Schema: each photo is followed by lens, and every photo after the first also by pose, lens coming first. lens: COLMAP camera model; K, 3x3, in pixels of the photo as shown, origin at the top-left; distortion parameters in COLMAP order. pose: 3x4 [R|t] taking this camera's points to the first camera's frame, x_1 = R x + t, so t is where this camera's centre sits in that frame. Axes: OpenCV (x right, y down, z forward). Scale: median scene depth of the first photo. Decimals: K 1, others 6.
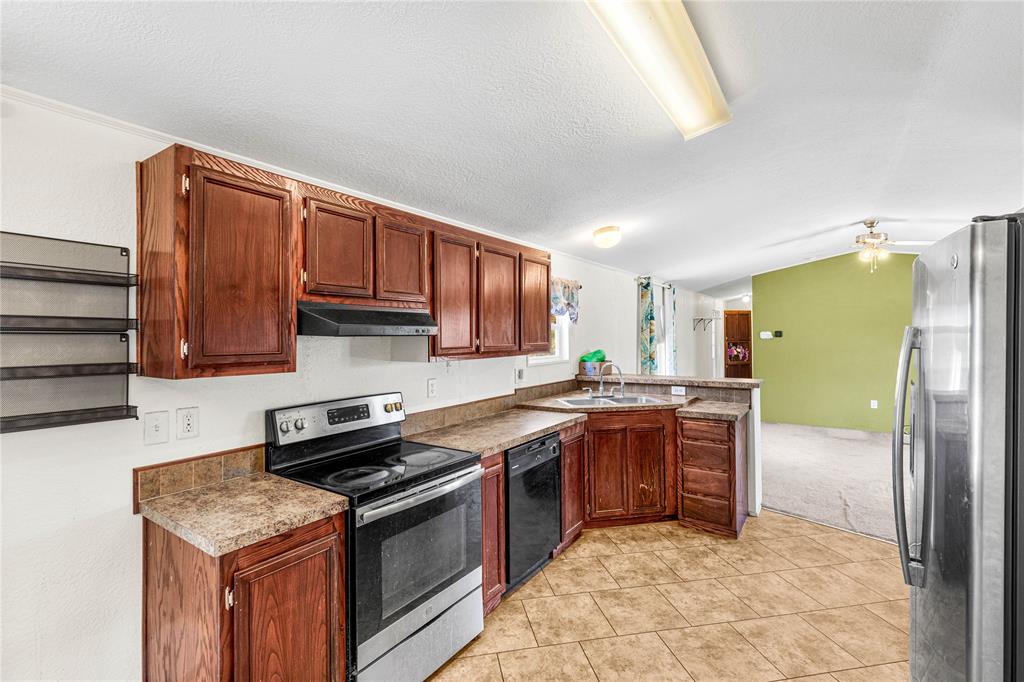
lens RADIAL K [[467.6, 0, 511.3], [0, 467.6, 332.4], [0, 0, 1]] dist [0.002820, 0.000793]
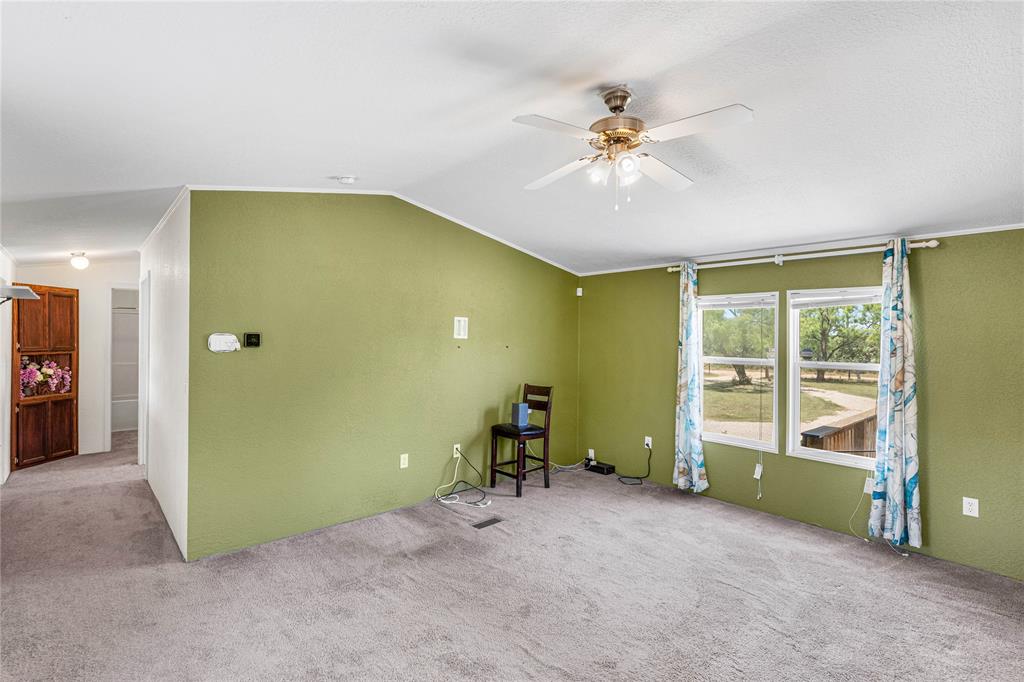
lens RADIAL K [[467.6, 0, 492.1], [0, 467.6, 339.1], [0, 0, 1]] dist [0.002820, 0.000793]
pose [[0.242139, 0.008822, 0.970201, 0.435468], [-0.017340, 0.999838, -0.004764, 0.001392], [-0.970087, -0.015670, 0.242253, 1.445354]]
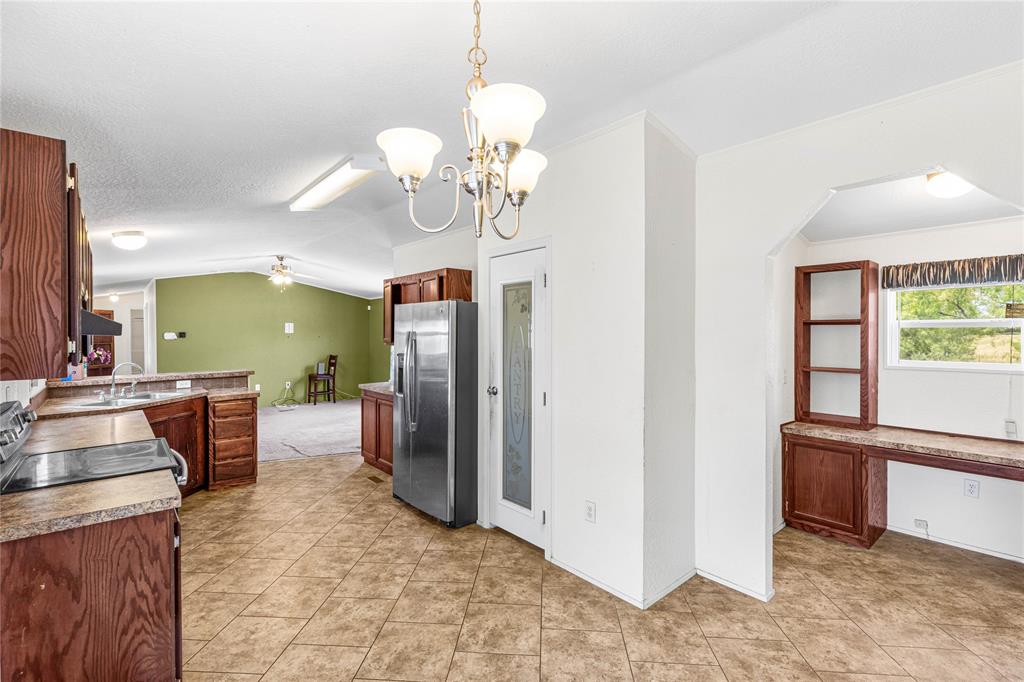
lens RADIAL K [[467.6, 0, 512.0], [0, 467.6, 335.4], [0, 0, 1]] dist [0.002820, 0.000793]
pose [[0.257456, -0.001384, 0.966289, -0.634187], [-0.002295, 0.999995, 0.002044, 0.000934], [-0.966287, -0.002744, 0.257452, -0.082393]]
